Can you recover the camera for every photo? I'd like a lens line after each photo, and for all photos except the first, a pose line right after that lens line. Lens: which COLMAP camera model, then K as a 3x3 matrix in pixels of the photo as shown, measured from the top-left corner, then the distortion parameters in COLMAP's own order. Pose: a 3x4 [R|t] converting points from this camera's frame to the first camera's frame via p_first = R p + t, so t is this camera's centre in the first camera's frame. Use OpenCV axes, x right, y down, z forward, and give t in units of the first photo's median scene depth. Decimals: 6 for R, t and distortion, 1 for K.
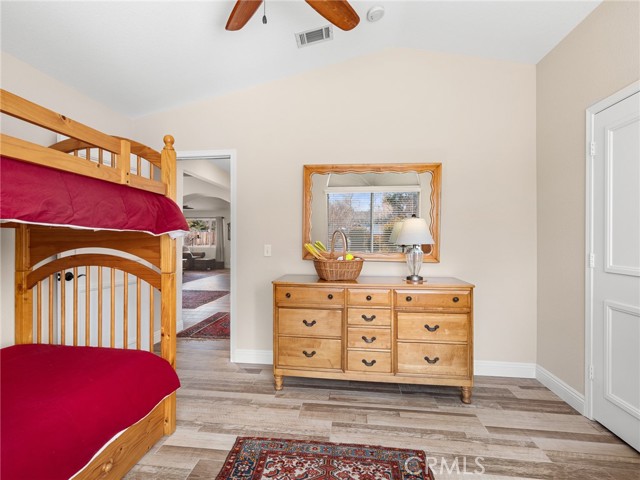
lens RADIAL K [[310.4, 0, 315.1], [0, 310.4, 241.2], [0, 0, 1]] dist [0.013468, -0.000370]
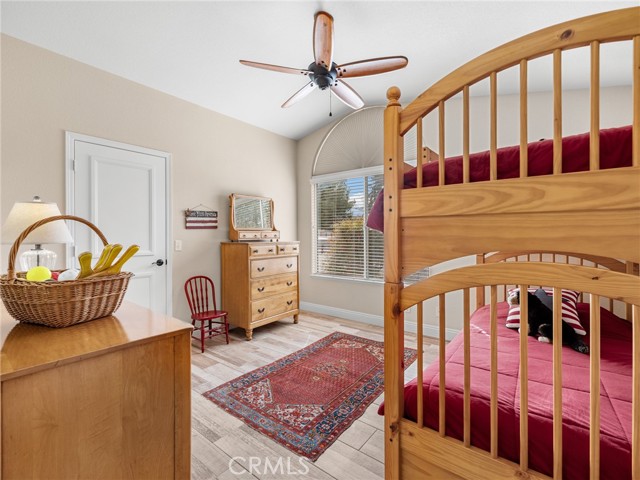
lens RADIAL K [[292.5, 0, 319.0], [0, 292.5, 241.0], [0, 0, 1]] dist [0.003233, -0.001082]
pose [[-0.844031, 0.005600, 0.536265, -0.743138], [0.006301, 0.999980, -0.000525, 0.028842], [-0.536257, 0.002935, -0.844049, 1.799358]]
